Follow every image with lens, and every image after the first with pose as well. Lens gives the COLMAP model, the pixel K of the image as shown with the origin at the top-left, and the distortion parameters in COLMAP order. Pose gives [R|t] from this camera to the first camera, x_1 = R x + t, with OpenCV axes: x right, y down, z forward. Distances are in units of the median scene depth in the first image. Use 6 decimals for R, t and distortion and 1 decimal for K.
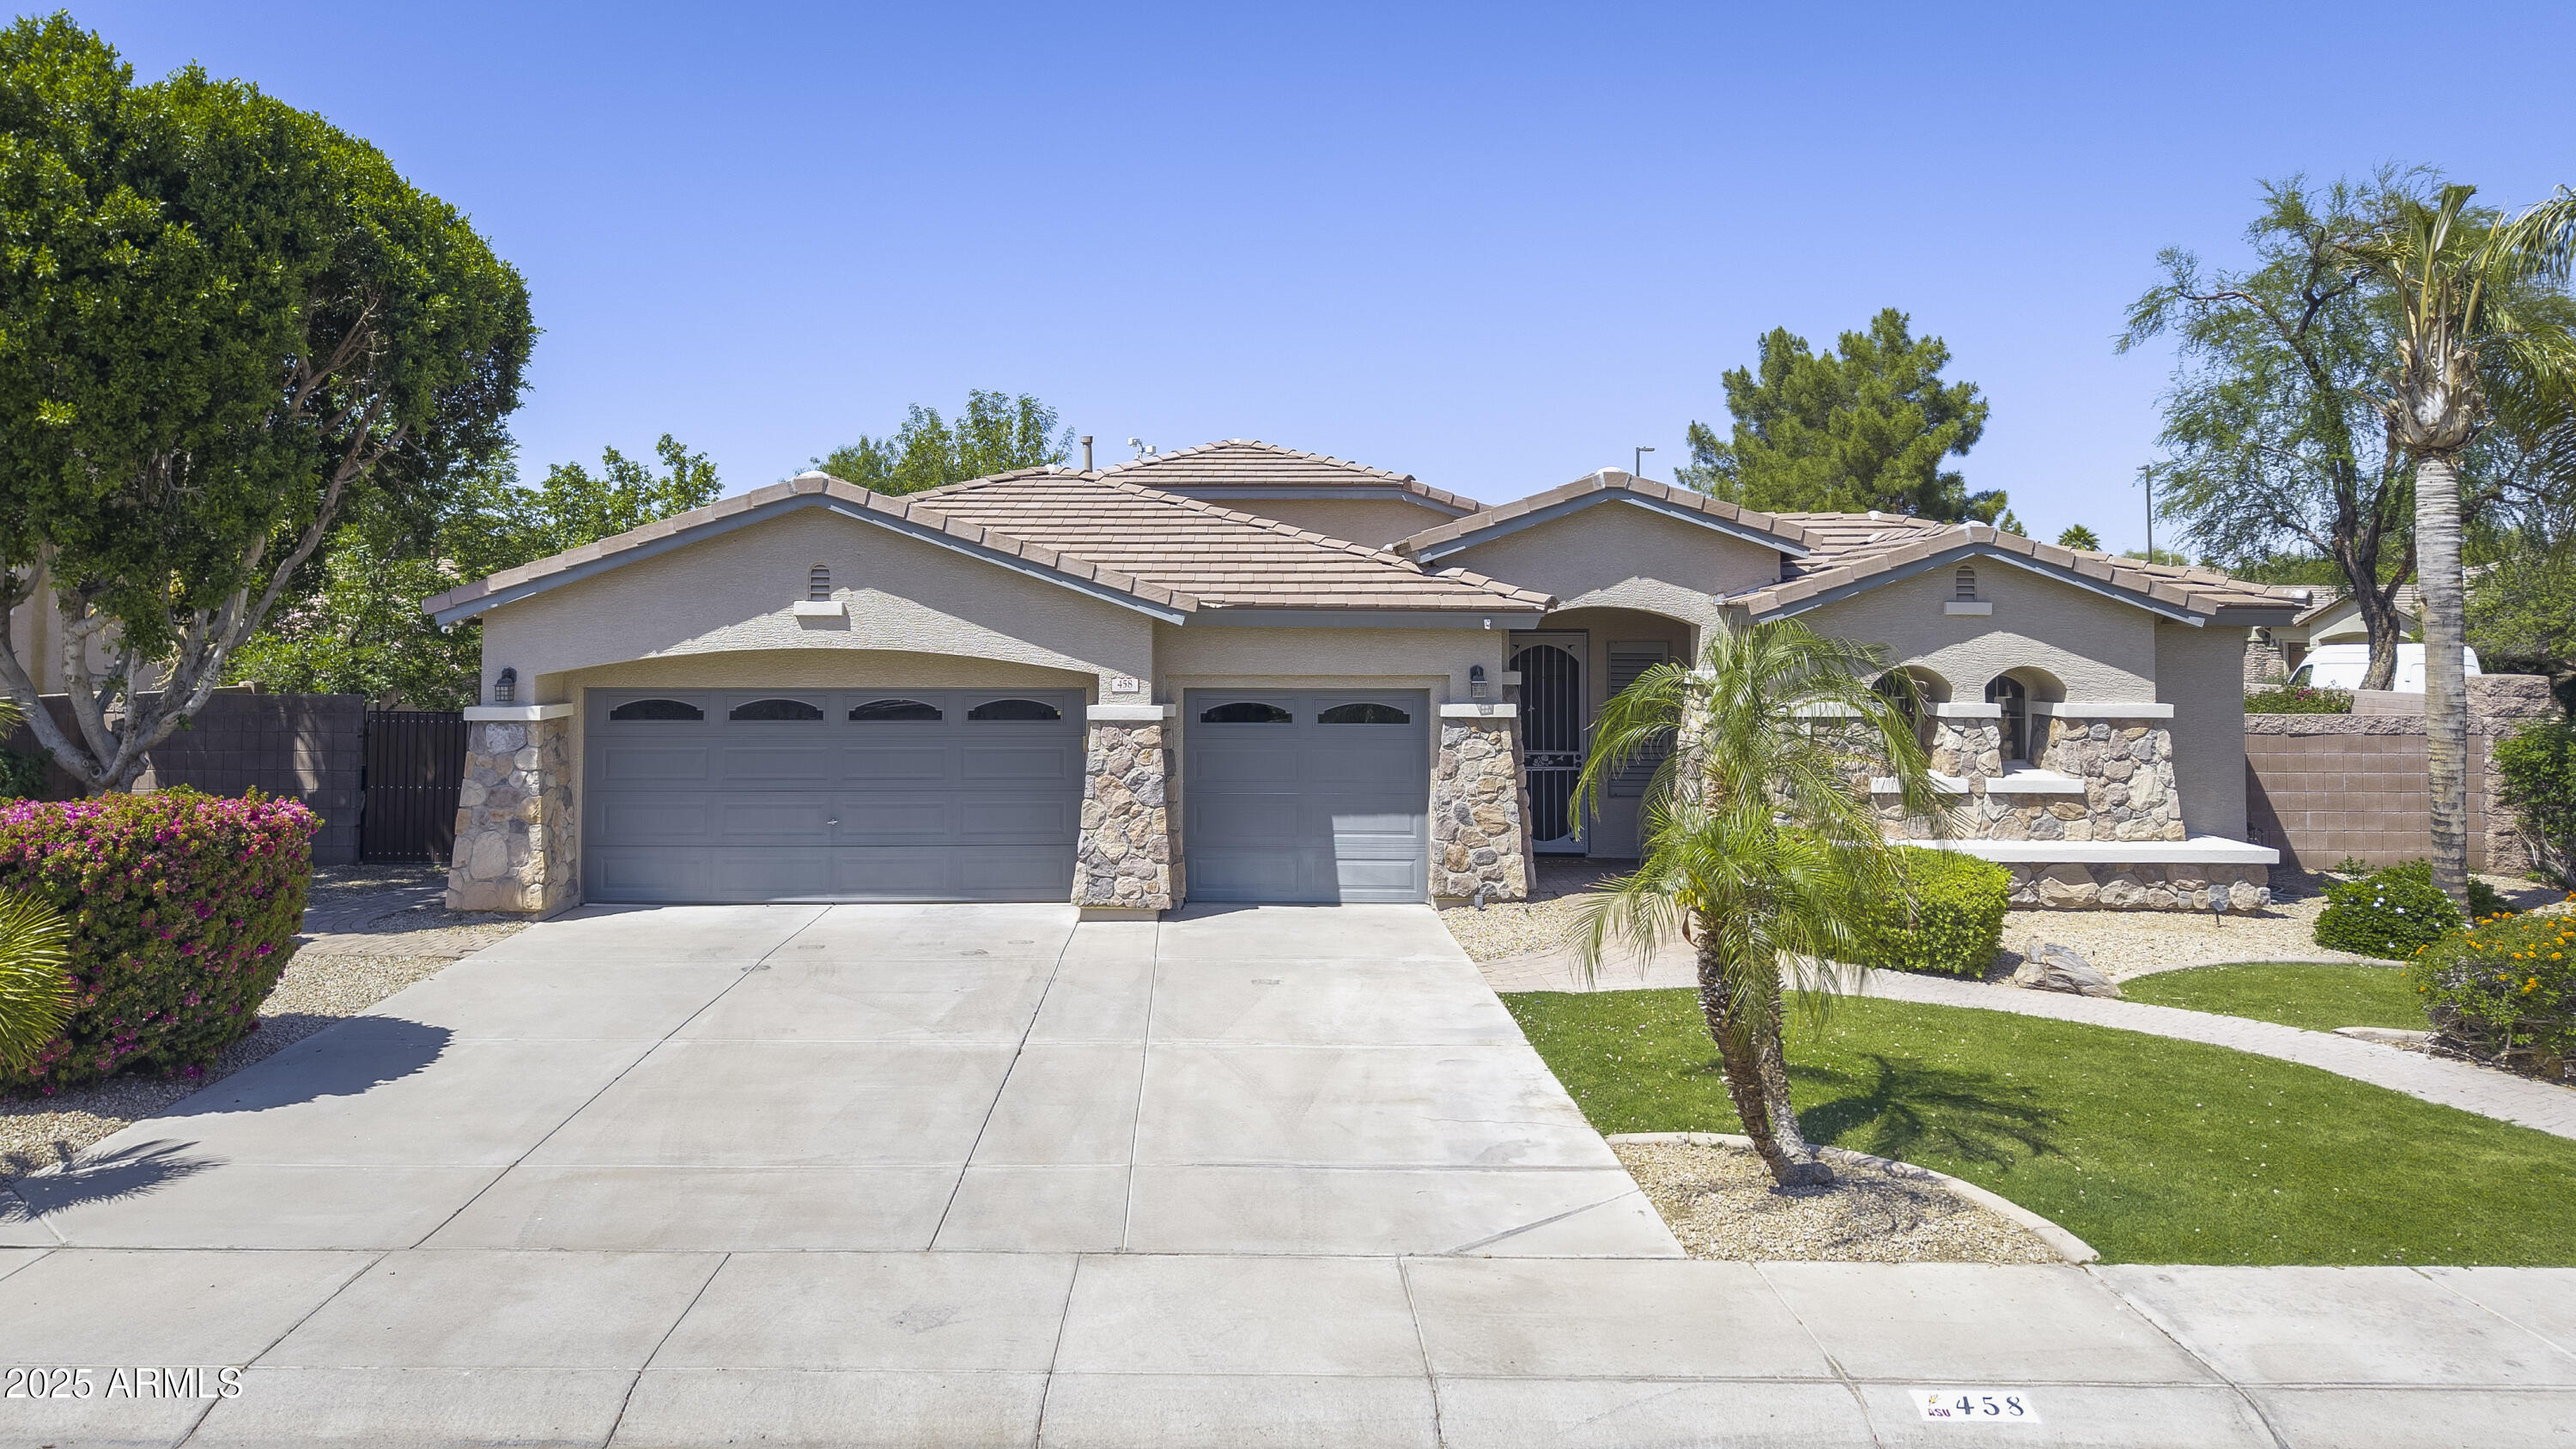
lens RADIAL K [[1837.5, 0, 1222.3], [0, 1837.5, 616.3], [0, 0, 1]] dist [0.002919, 0.000149]
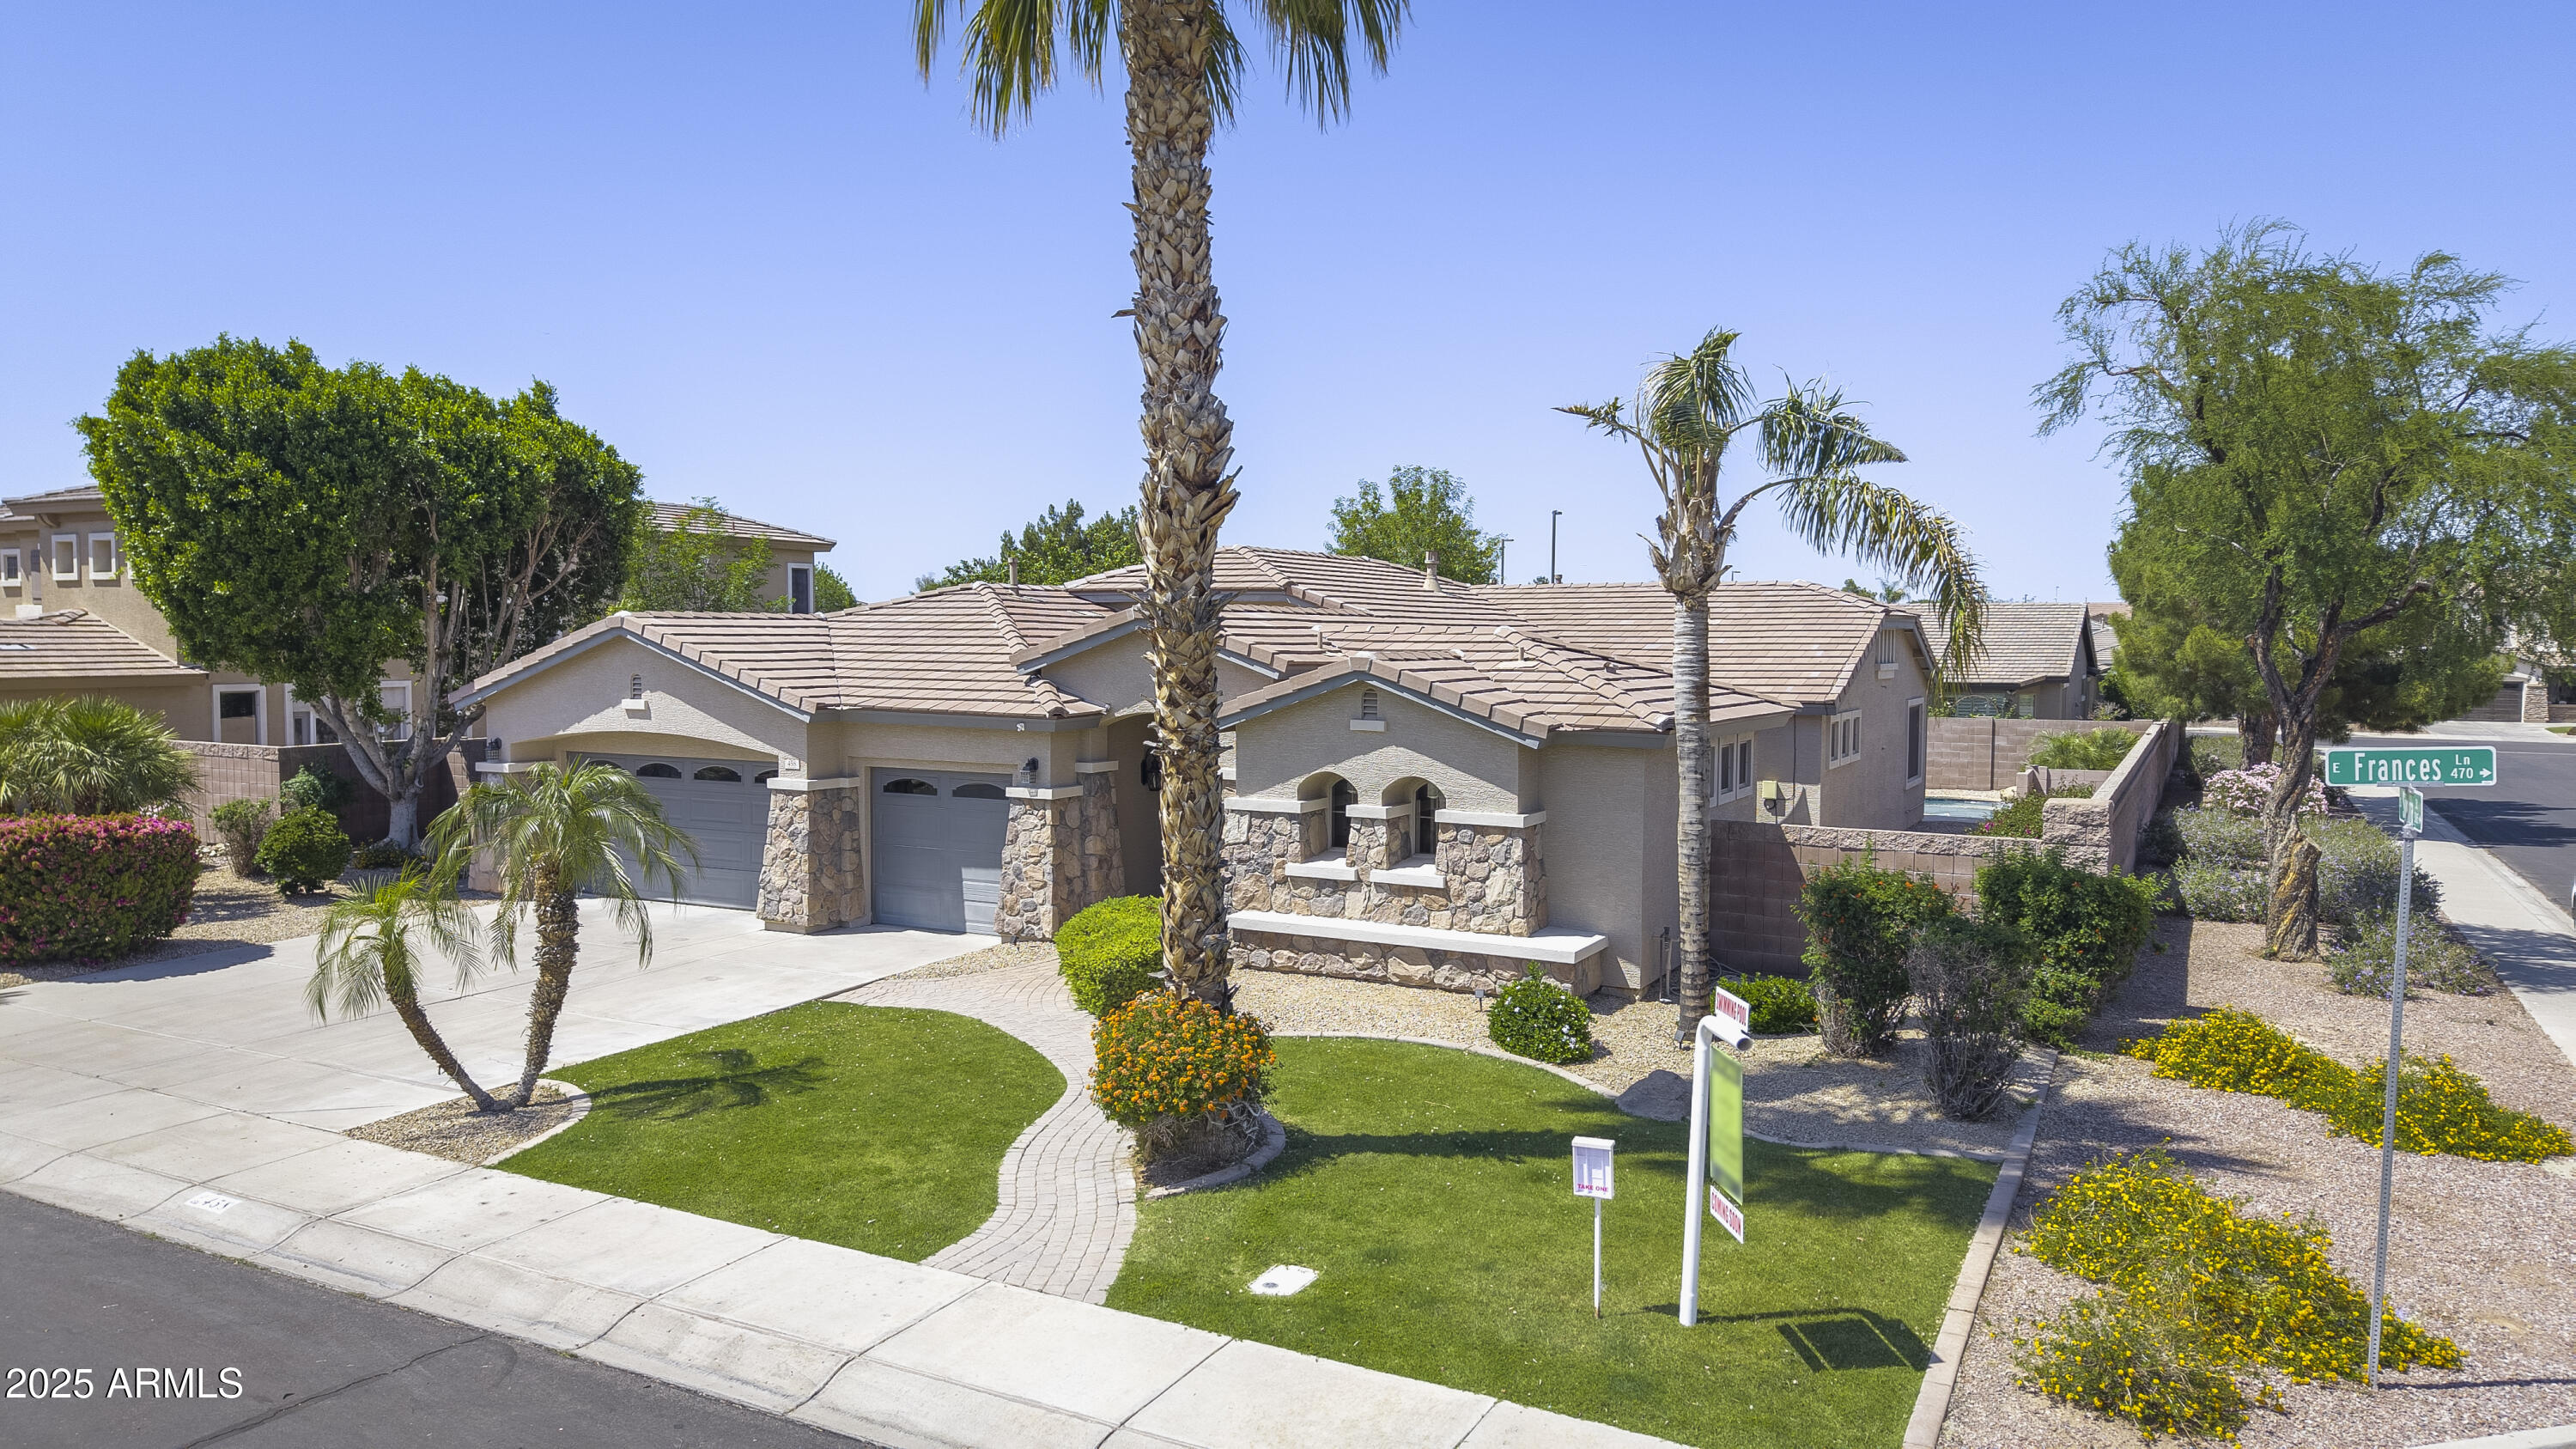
lens RADIAL K [[1889.4, 0, 1288.0], [0, 1889.4, 724.5], [0, 0, 1]] dist [0.108803, -0.157255]
pose [[0.875629, 0.027769, -0.482186, 0.951819], [-0.003197, 0.998657, 0.051706, -0.067779], [0.482974, -0.043734, 0.874542, -0.083383]]
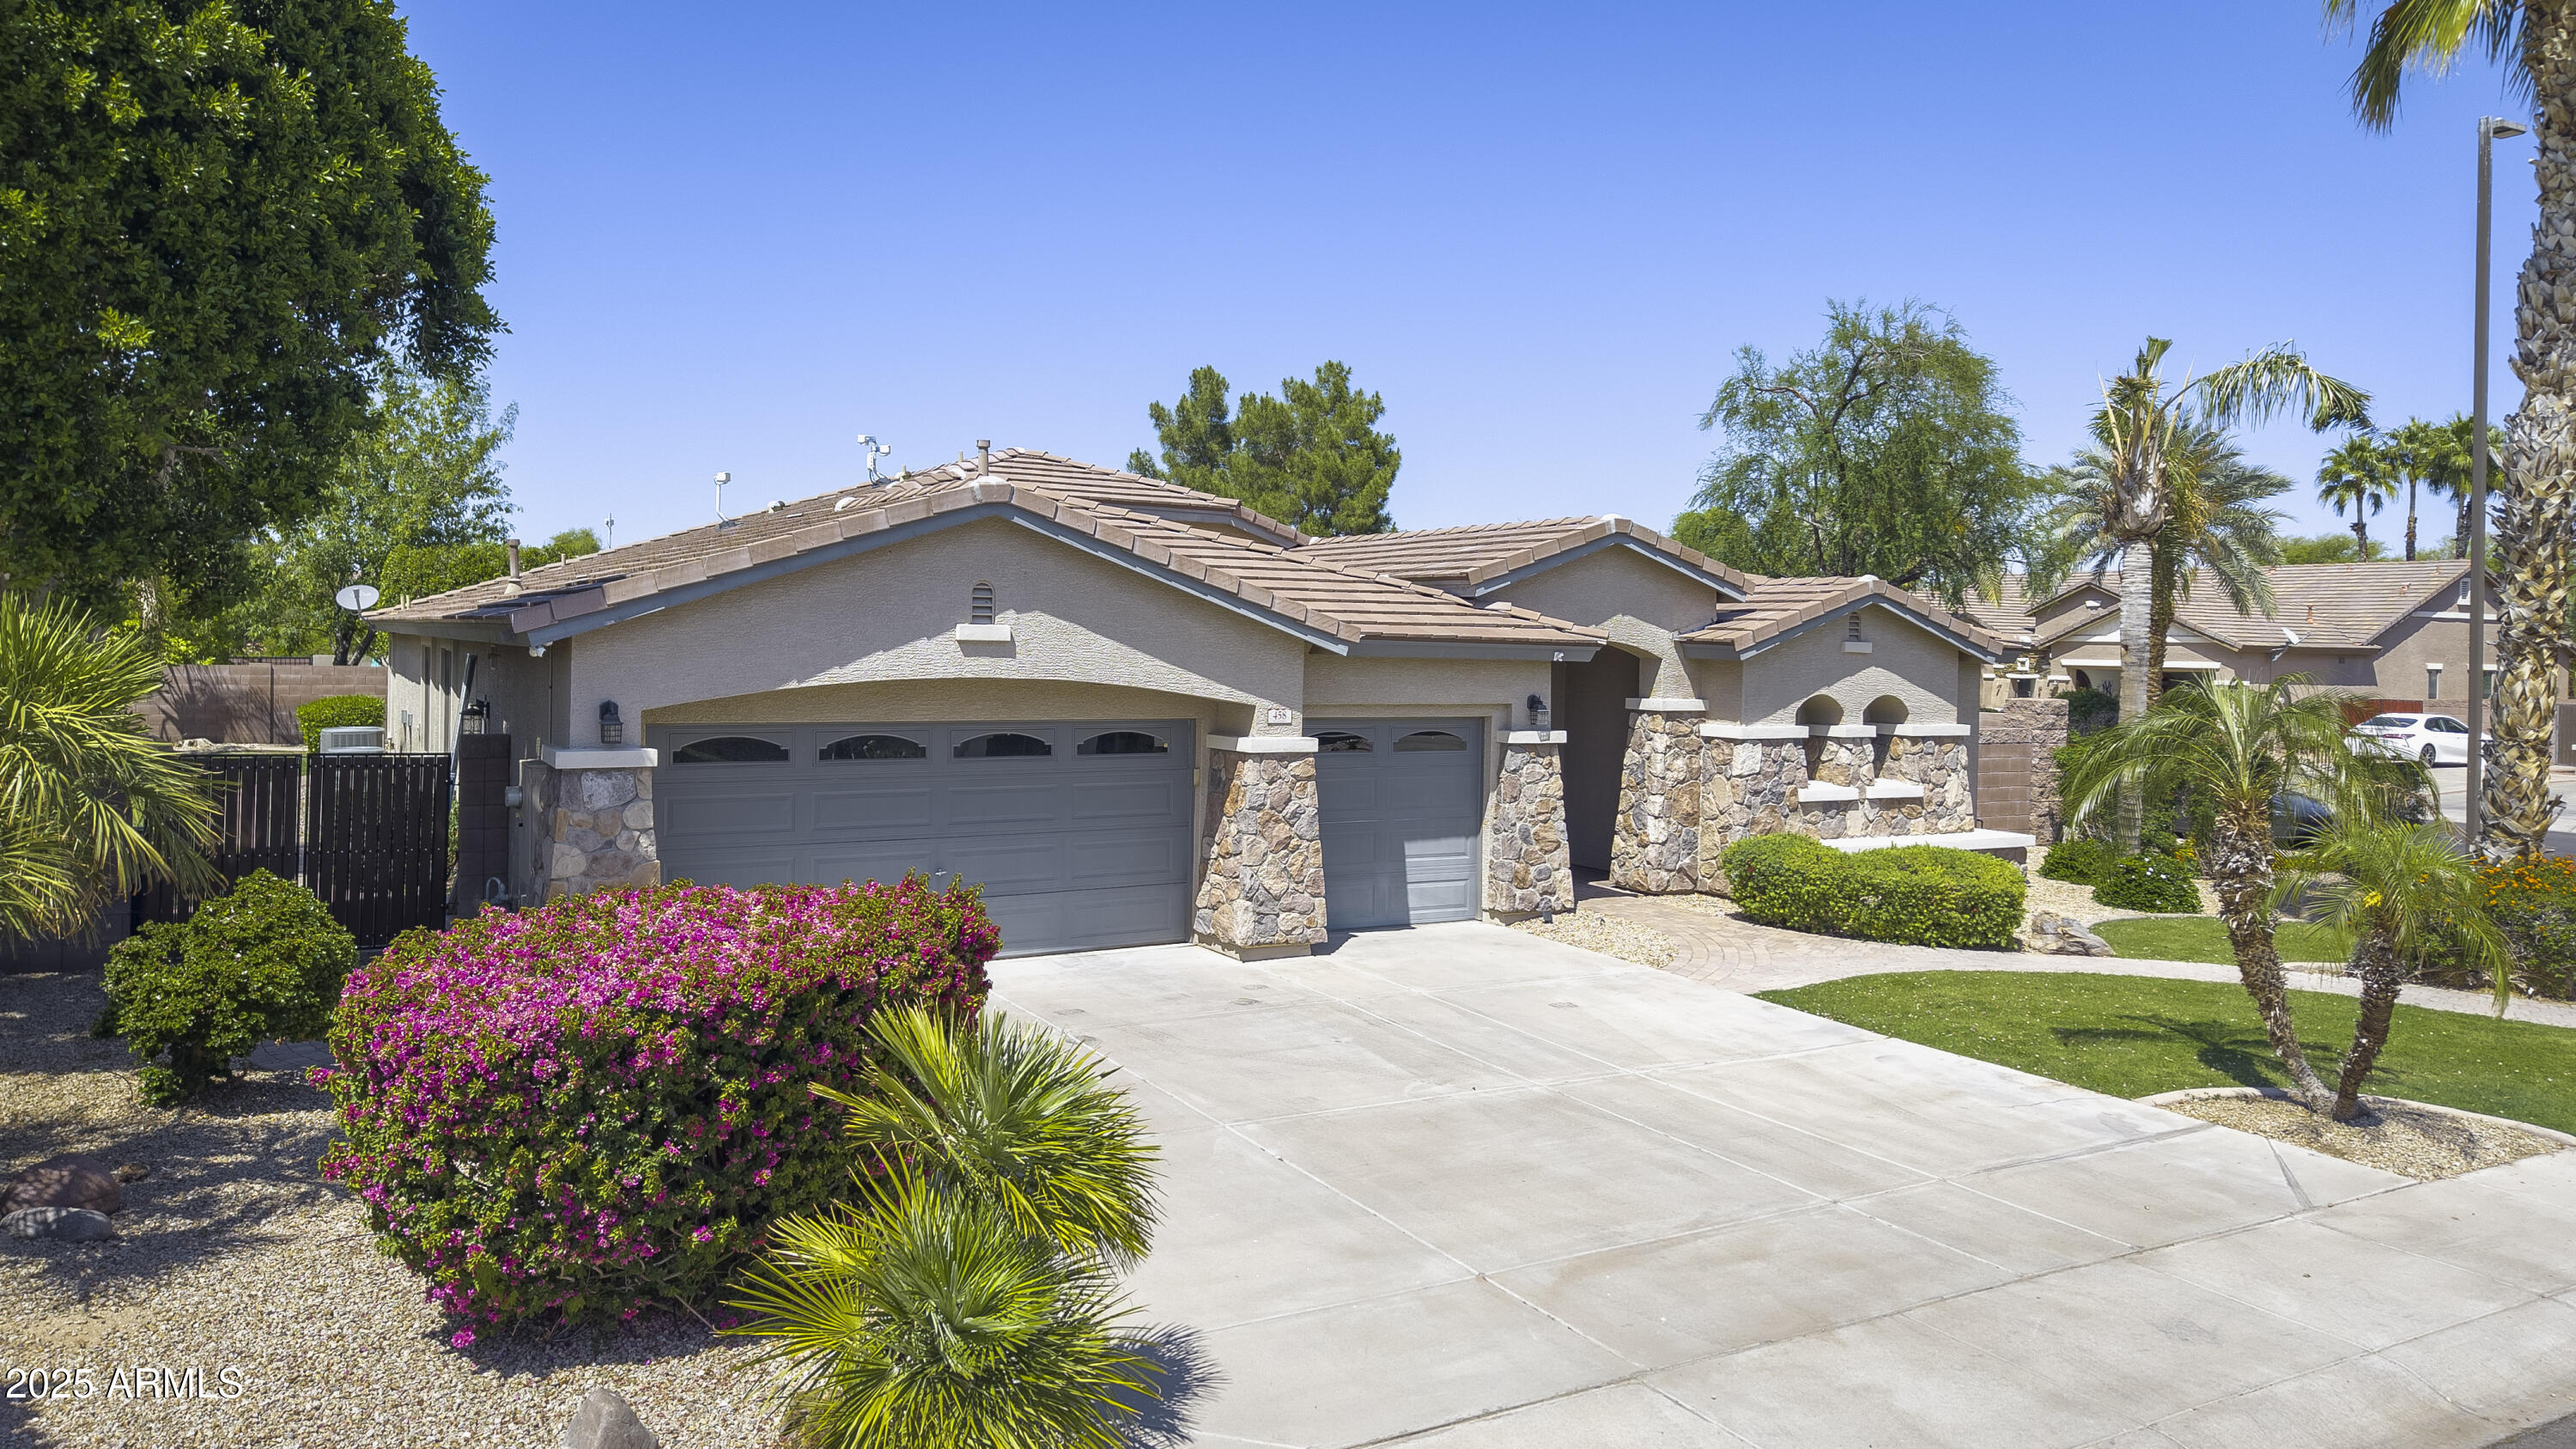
lens RADIAL K [[1784.6, 0, 1288.0], [0, 1784.6, 724.5], [0, 0, 1]] dist [-0.000121, 0.000275]
pose [[0.857795, -0.010206, 0.513890, -0.523052], [-0.018585, 0.998533, 0.050853, -0.006348], [-0.513655, -0.053172, 0.856348, 0.186045]]
